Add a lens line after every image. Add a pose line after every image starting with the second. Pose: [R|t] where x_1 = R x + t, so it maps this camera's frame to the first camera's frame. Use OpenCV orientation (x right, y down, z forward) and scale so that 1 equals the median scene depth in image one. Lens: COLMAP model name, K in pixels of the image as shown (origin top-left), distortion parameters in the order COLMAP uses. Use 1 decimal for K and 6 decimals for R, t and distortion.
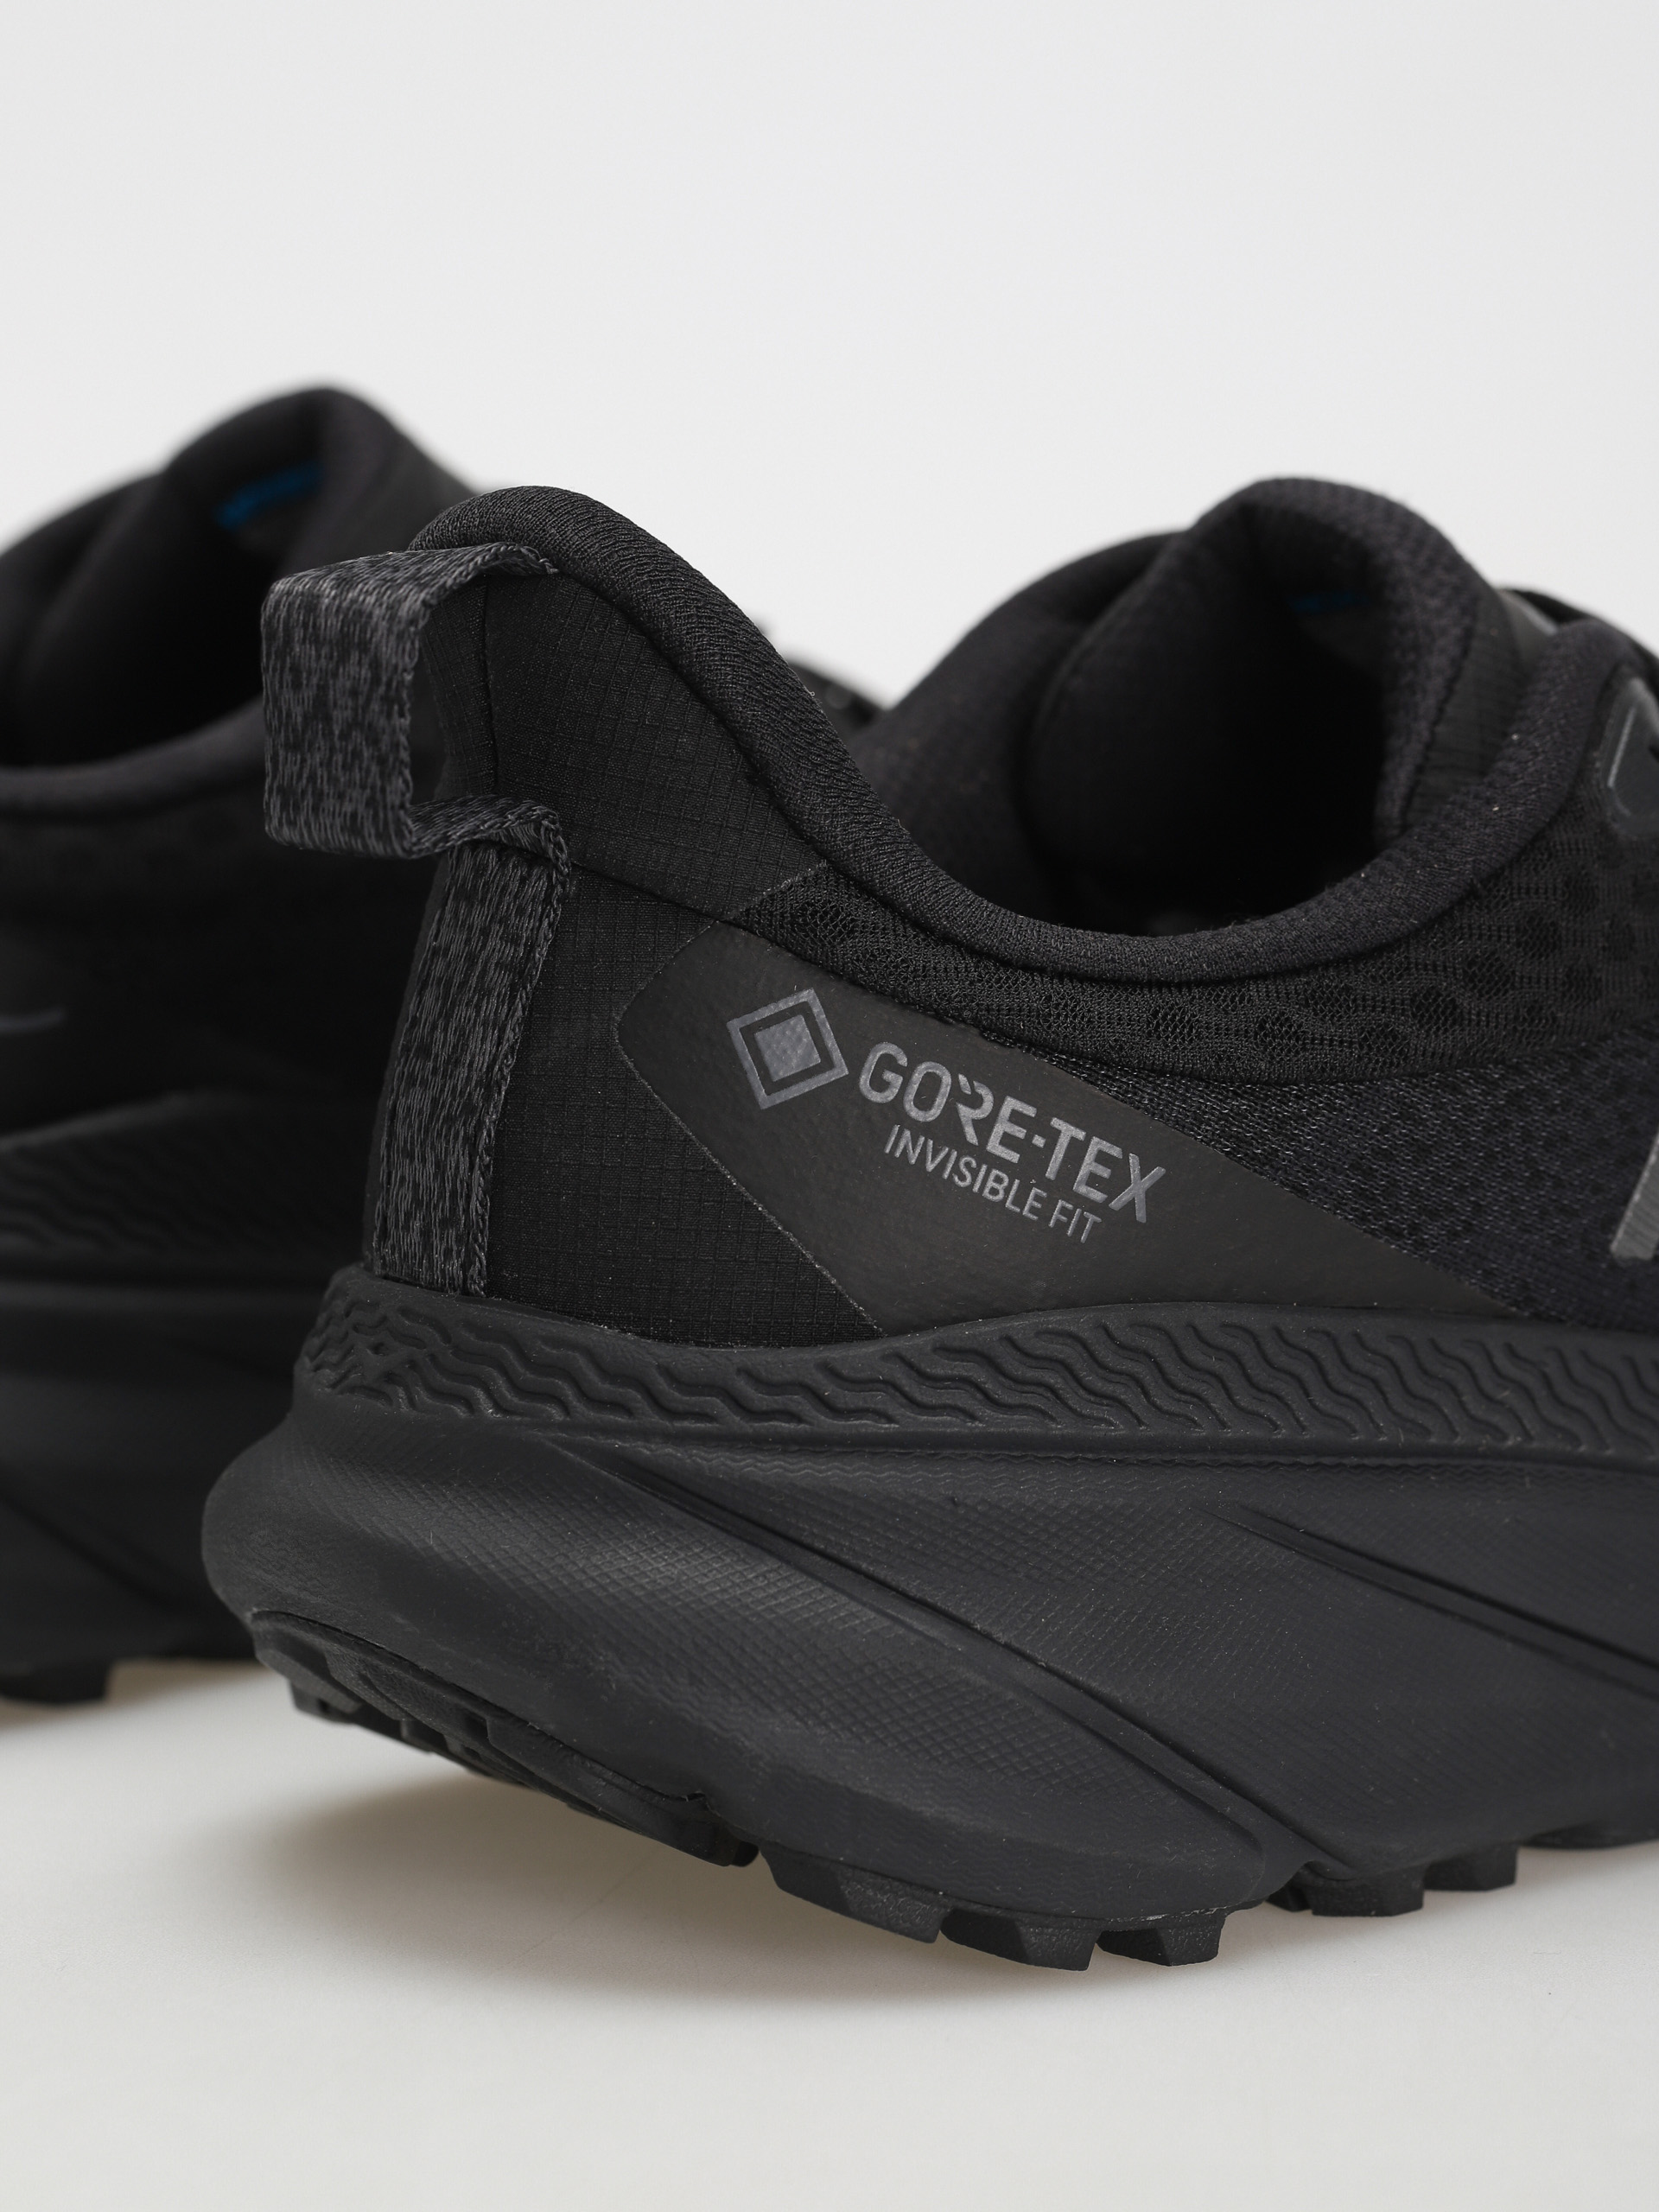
lens RADIAL K [[7384.2, 0, 893.6], [0, 7384.2, 954.2], [0, 0, 1]] dist [0.142065, 0.000000]
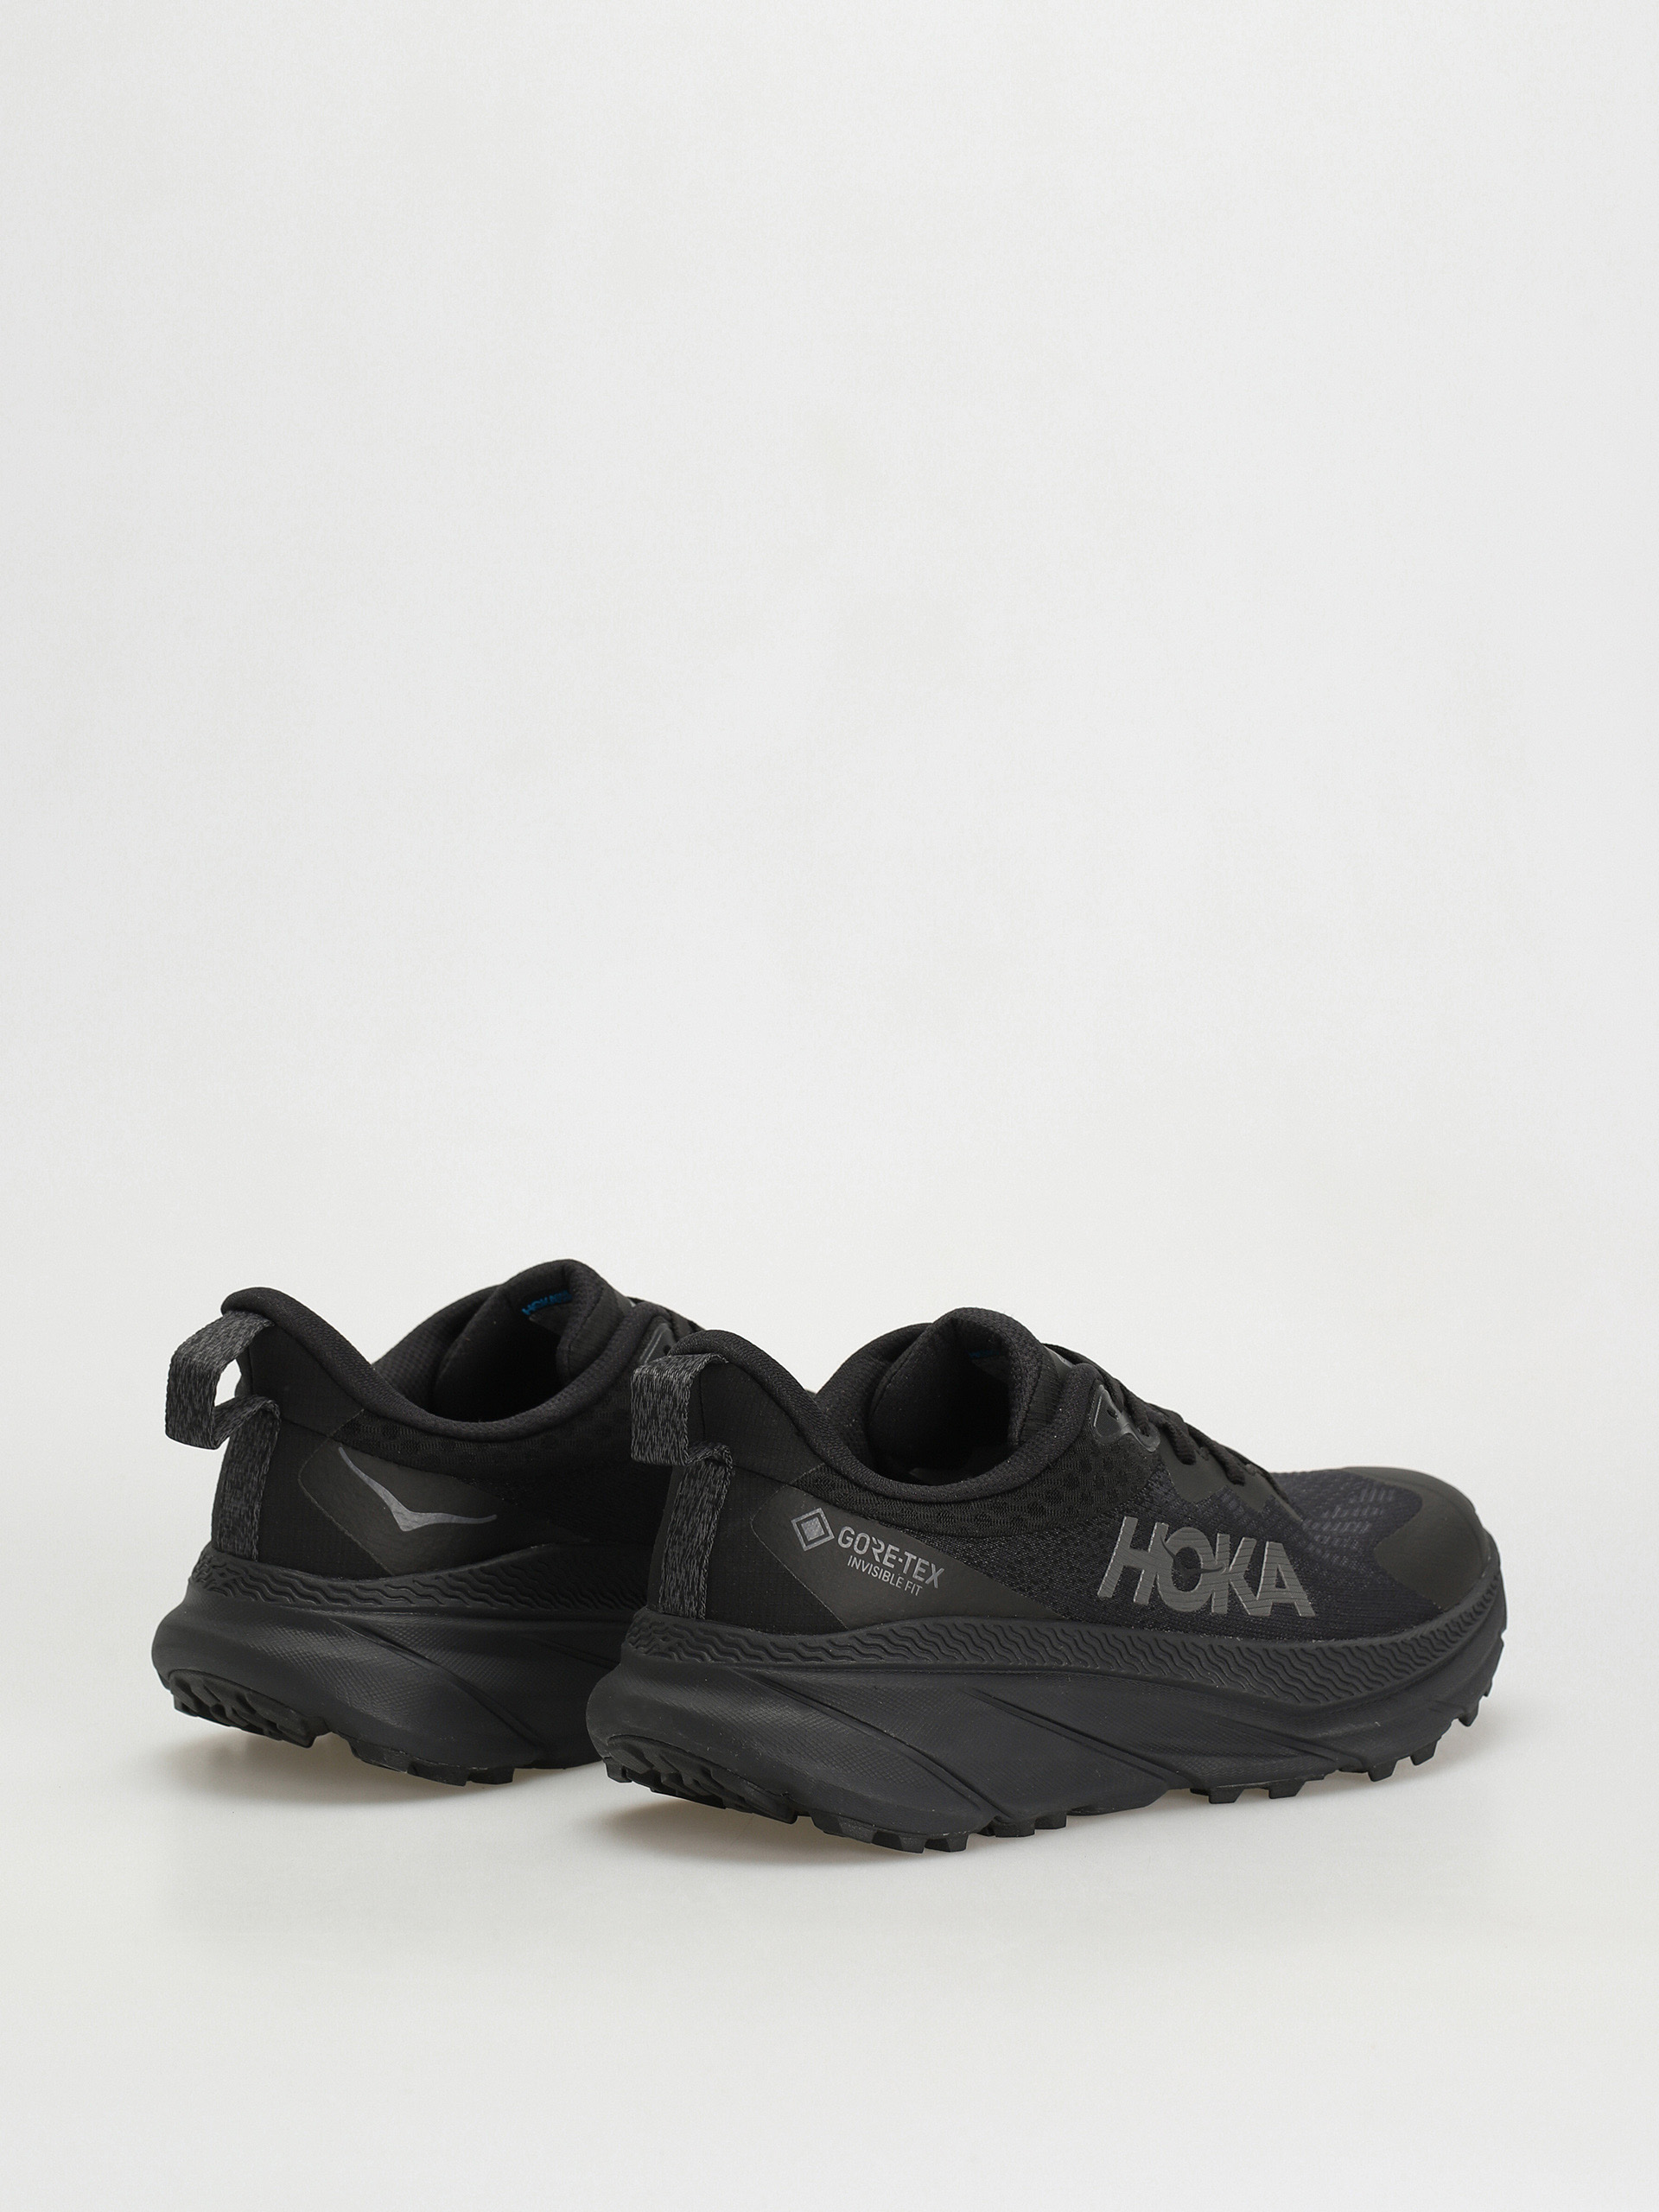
lens RADIAL K [[7384.2, 0, 834.3], [0, 7384.2, 1111.2], [0, 0, 1]] dist [0.142065, 0.000000]
pose [[0.995385, -0.014920, 0.094792, -0.270233], [0.017448, 0.999512, -0.025893, -0.073461], [-0.094360, 0.027427, 0.995160, -1.811670]]
